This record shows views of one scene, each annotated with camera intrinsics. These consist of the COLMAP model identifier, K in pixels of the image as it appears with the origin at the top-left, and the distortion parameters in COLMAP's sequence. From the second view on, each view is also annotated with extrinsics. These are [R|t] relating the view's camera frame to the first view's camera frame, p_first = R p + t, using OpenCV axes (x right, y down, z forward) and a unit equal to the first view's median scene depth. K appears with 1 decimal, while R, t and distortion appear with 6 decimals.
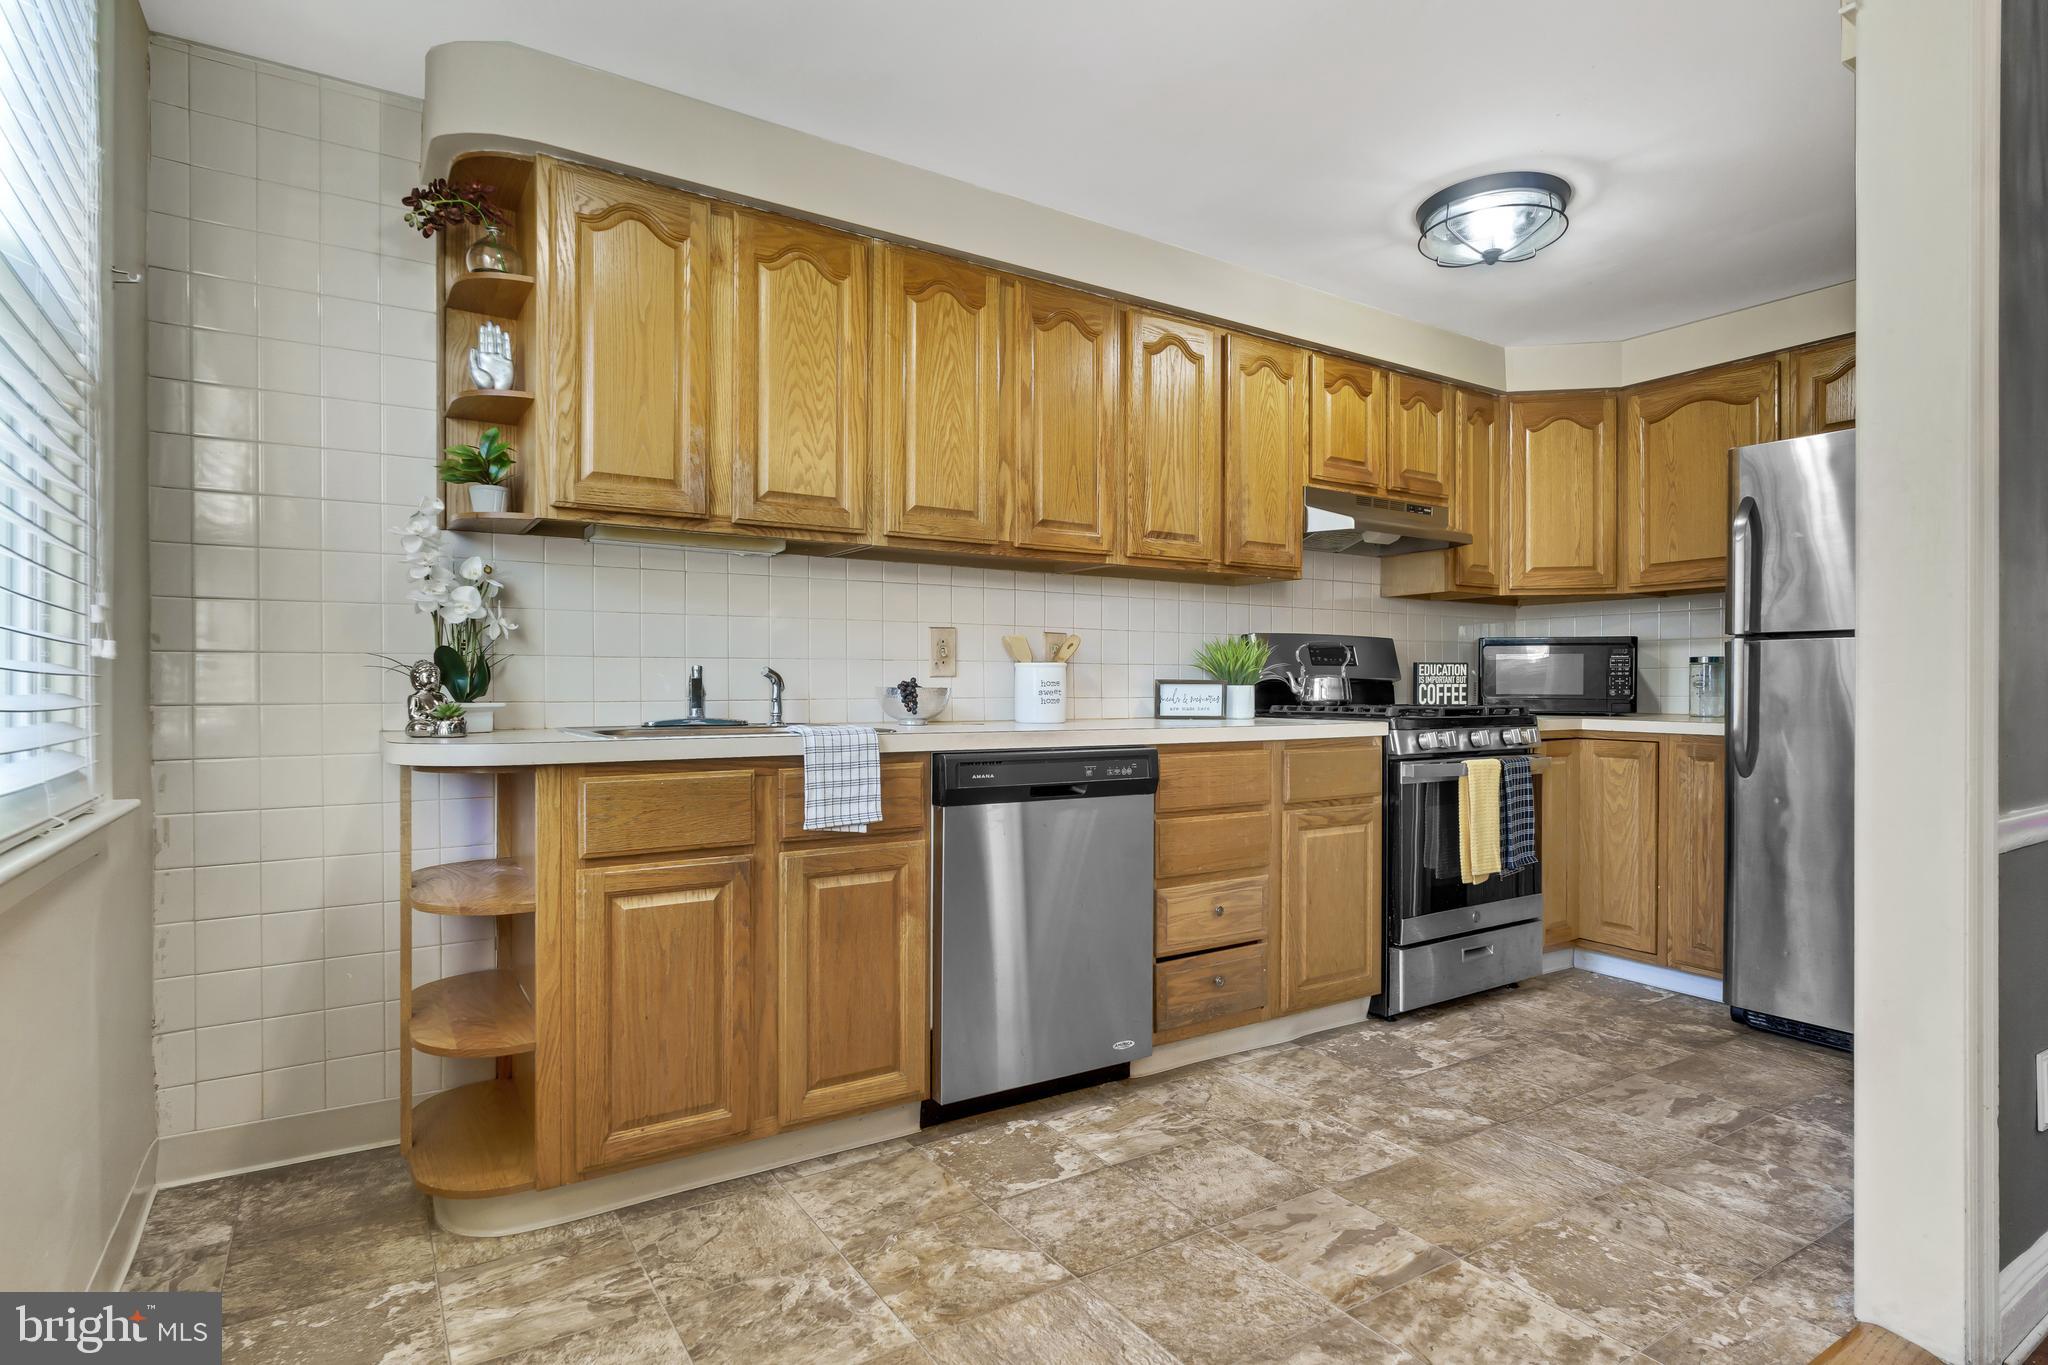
lens RADIAL K [[1053.9, 0, 1022.1], [0, 1053.9, 691.7], [0, 0, 1]] dist [-0.004327, 0.001340]
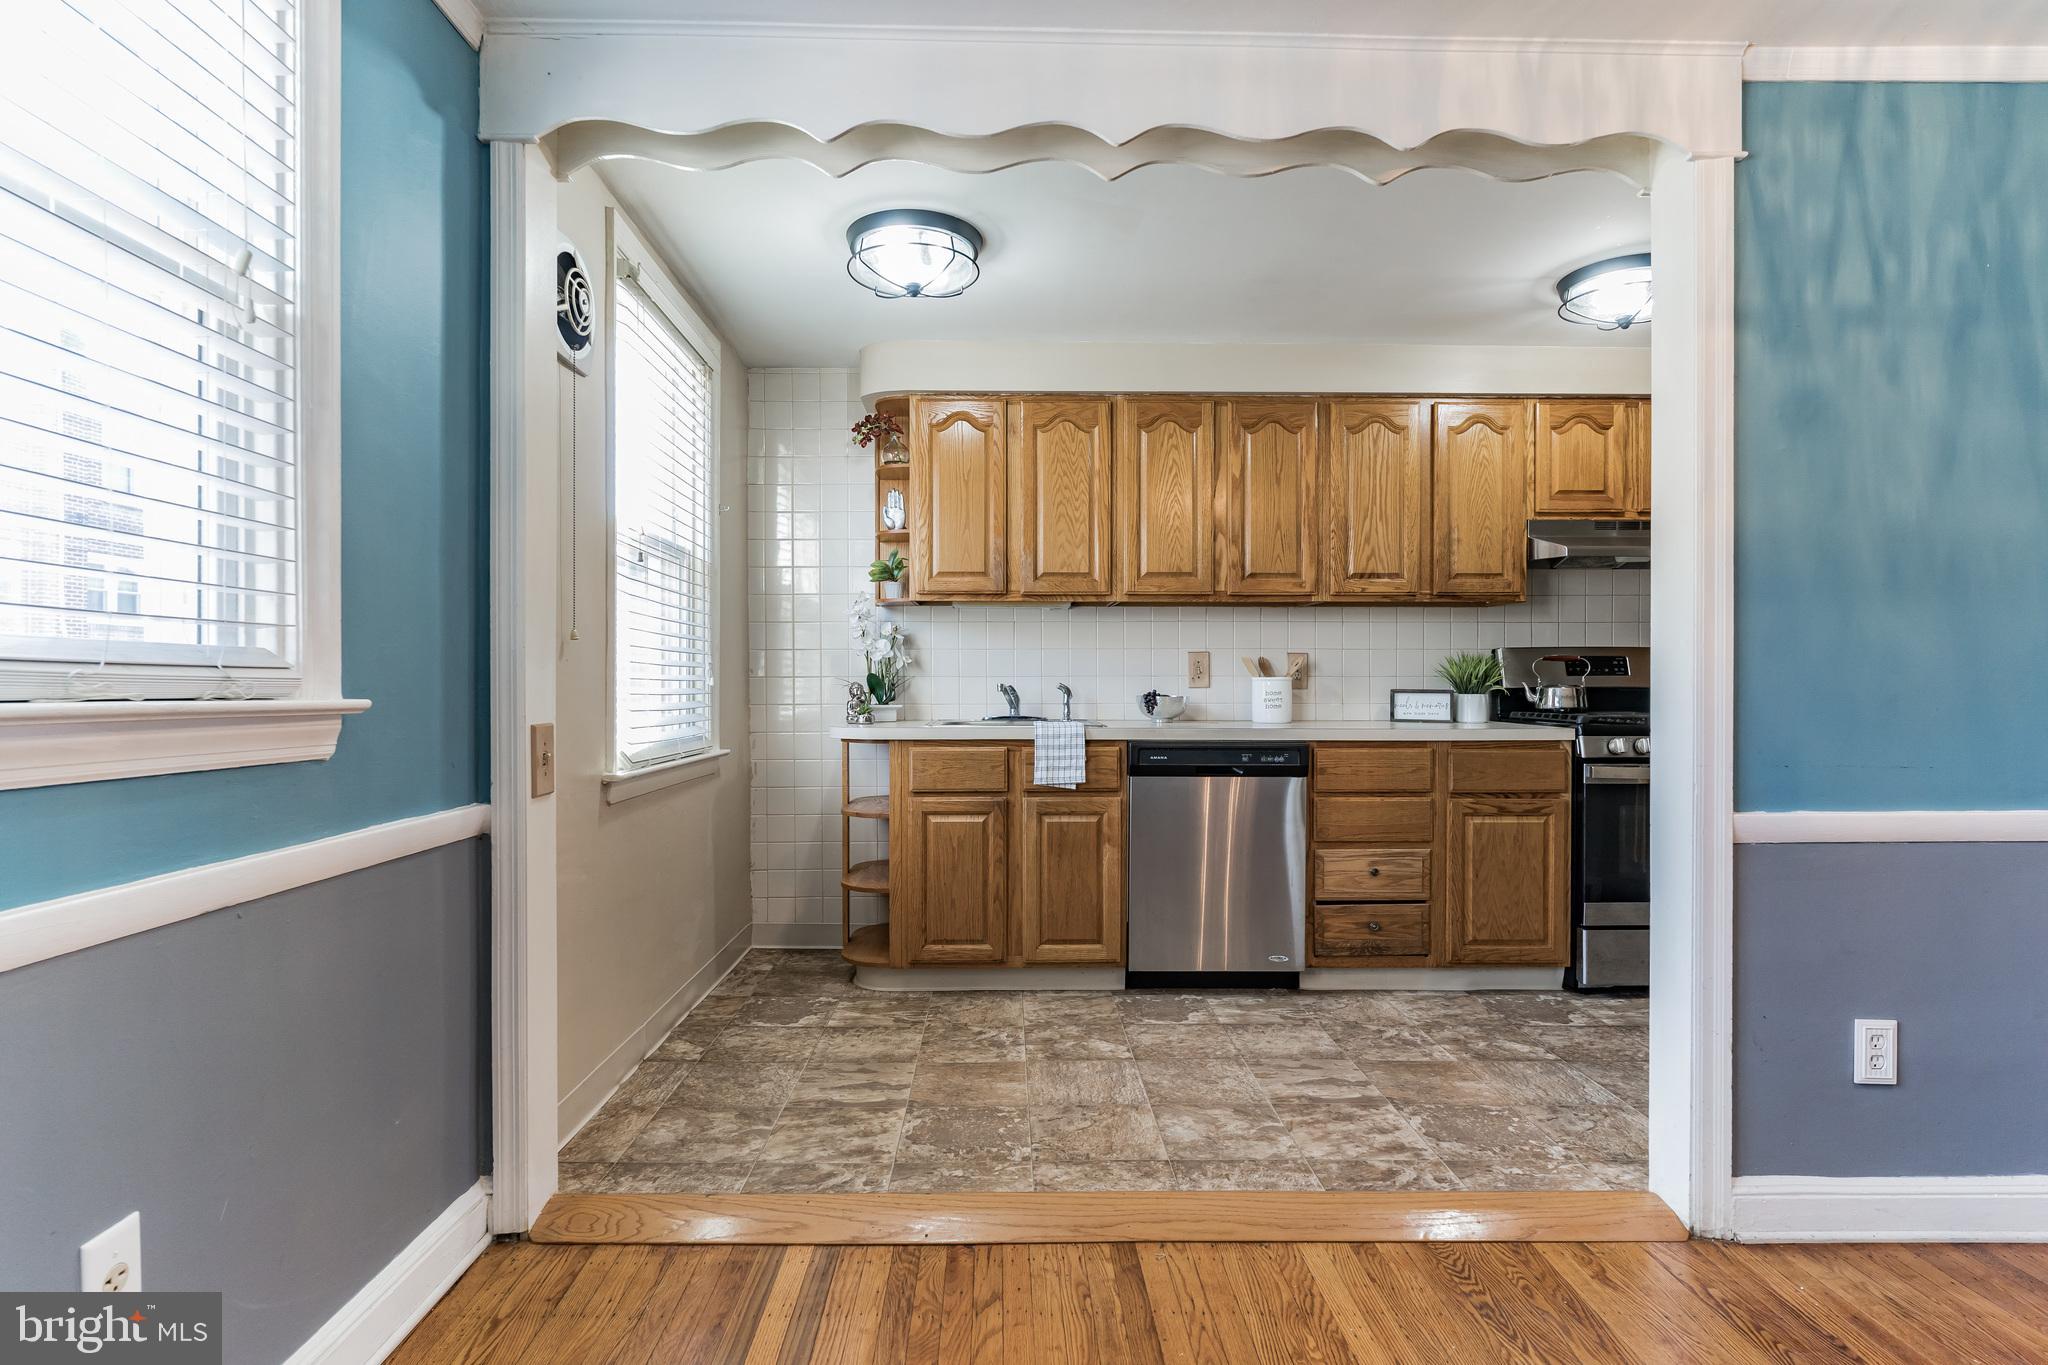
lens RADIAL K [[1061.4, 0, 1012.3], [0, 1061.4, 689.4], [0, 0, 1]] dist [-0.008608, 0.001694]
pose [[0.846606, 0.004718, -0.532199, 0.577467], [-0.001792, 0.999980, 0.006014, -0.025088], [0.532217, -0.004138, 0.846598, -0.380057]]
